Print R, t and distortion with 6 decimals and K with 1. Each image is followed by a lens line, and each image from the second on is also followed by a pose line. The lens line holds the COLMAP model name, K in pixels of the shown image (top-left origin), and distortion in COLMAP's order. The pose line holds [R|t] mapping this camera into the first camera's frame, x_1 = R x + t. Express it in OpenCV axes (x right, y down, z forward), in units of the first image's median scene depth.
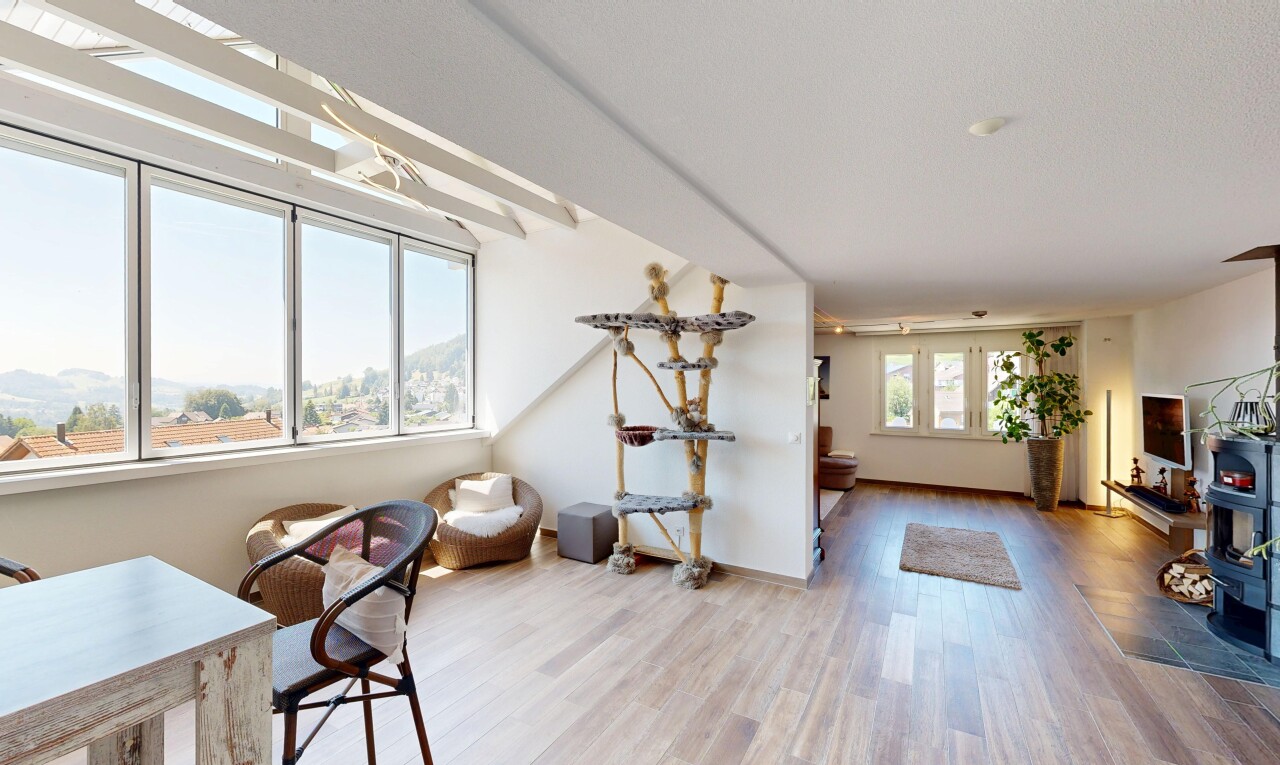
lens RADIAL K [[500.1, 0, 642.2], [0, 500.1, 382.1], [0, 0, 1]] dist [0.003200, 0.000181]
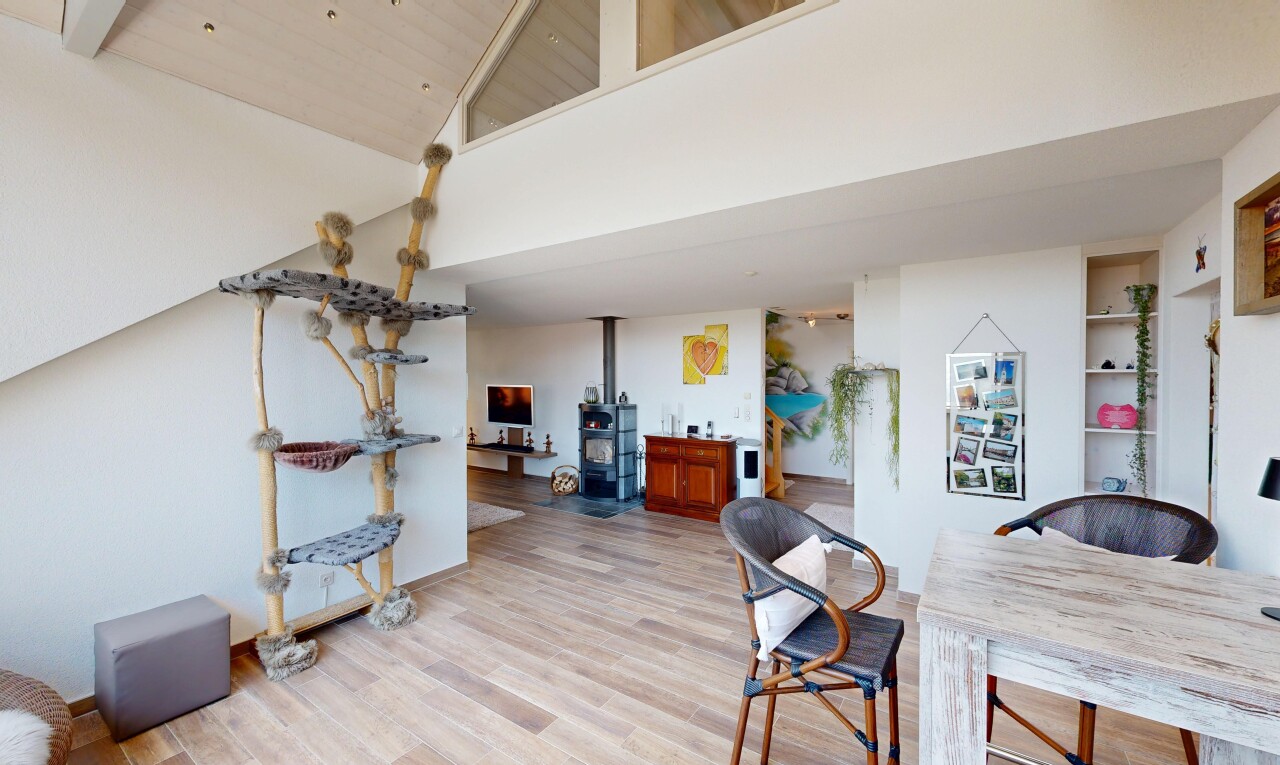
lens RADIAL K [[500.1, 0, 641.2], [0, 500.1, 385.7], [0, 0, 1]] dist [0.003200, 0.000181]
pose [[0.067896, -0.017098, 0.997546, -0.590901], [-0.001174, 0.999851, 0.017217, -0.000501], [-0.997692, -0.002341, 0.067866, 0.461581]]
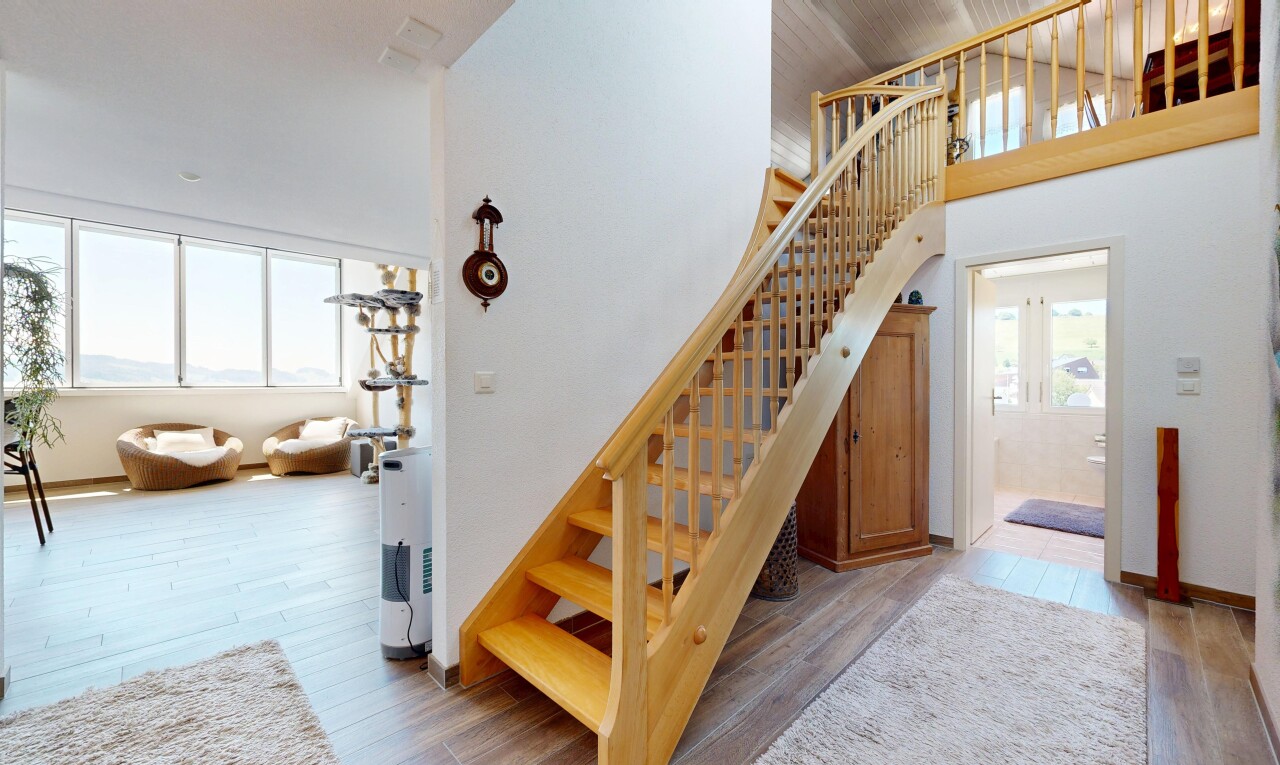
lens RADIAL K [[500.1, 0, 635.6], [0, 500.1, 383.5], [0, 0, 1]] dist [0.003200, 0.000181]
pose [[0.963486, 0.003780, -0.267734, 0.935629], [-0.001566, 0.999963, 0.008484, 0.083184], [0.267756, -0.007755, 0.963456, -0.115825]]
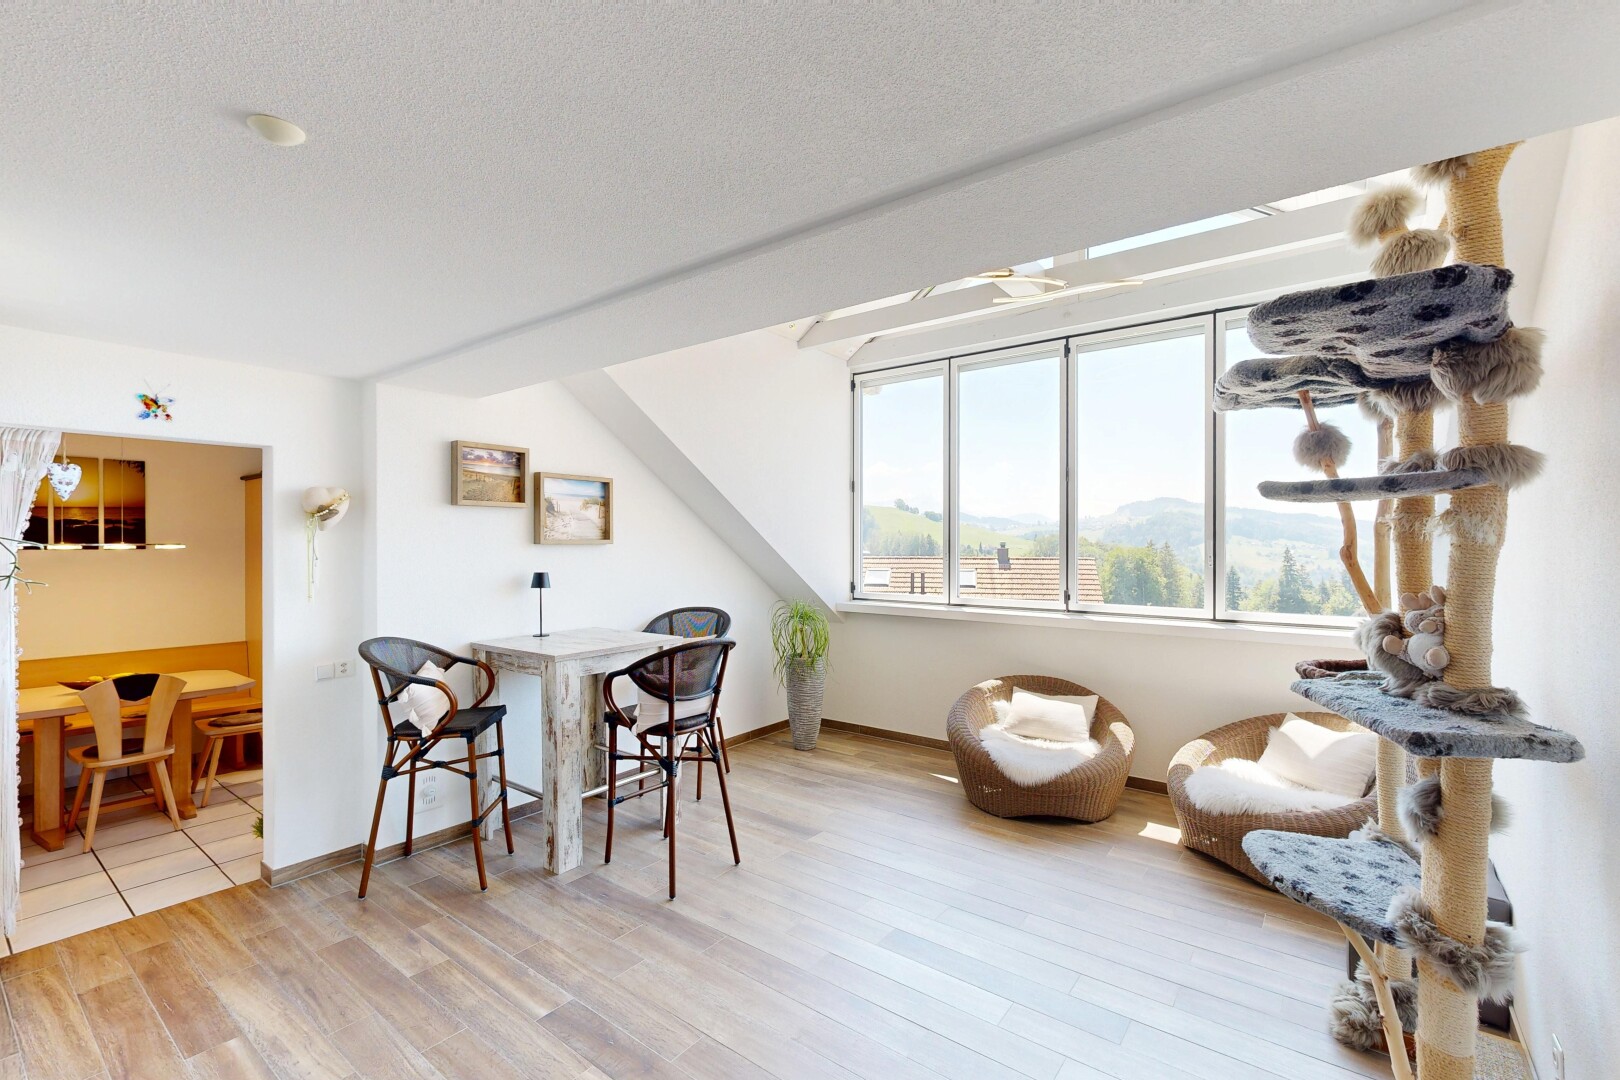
lens RADIAL K [[702.1, 0, 801.9], [0, 702.1, 539.1], [0, 0, 1]] dist [0.002895, 0.000267]
pose [[-0.133906, -0.003716, -0.990987, 0.494570], [0.003495, 0.999985, -0.004222, 0.002473], [0.990988, -0.004029, -0.133891, 0.594278]]
